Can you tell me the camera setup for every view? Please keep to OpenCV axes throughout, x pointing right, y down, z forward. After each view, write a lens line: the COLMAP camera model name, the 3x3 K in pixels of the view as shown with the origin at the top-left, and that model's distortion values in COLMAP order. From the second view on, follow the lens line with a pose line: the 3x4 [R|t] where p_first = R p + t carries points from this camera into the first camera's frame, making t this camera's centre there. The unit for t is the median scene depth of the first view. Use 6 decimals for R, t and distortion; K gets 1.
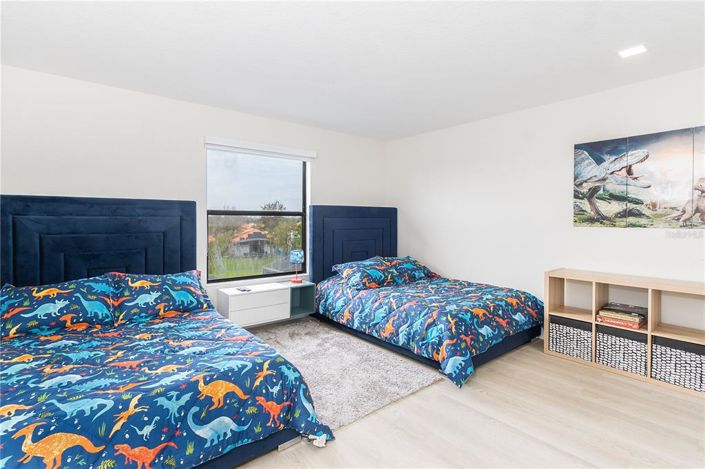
lens RADIAL K [[360.7, 0, 351.2], [0, 360.7, 218.0], [0, 0, 1]] dist [0.001444, 0.000436]
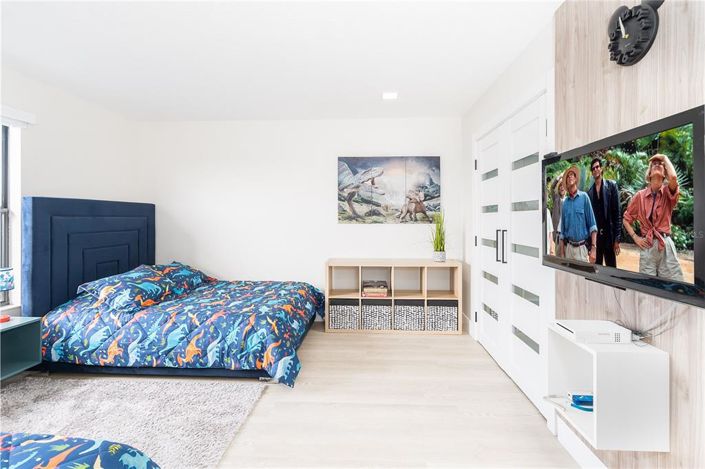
lens RADIAL K [[344.6, 0, 352.4], [0, 344.6, 212.7], [0, 0, 1]] dist [0.002220, 0.000899]
pose [[0.650273, 0.008903, 0.759649, -0.256734], [0.000202, 0.999929, -0.011892, 0.001290], [-0.759701, 0.007887, 0.650225, 0.208251]]
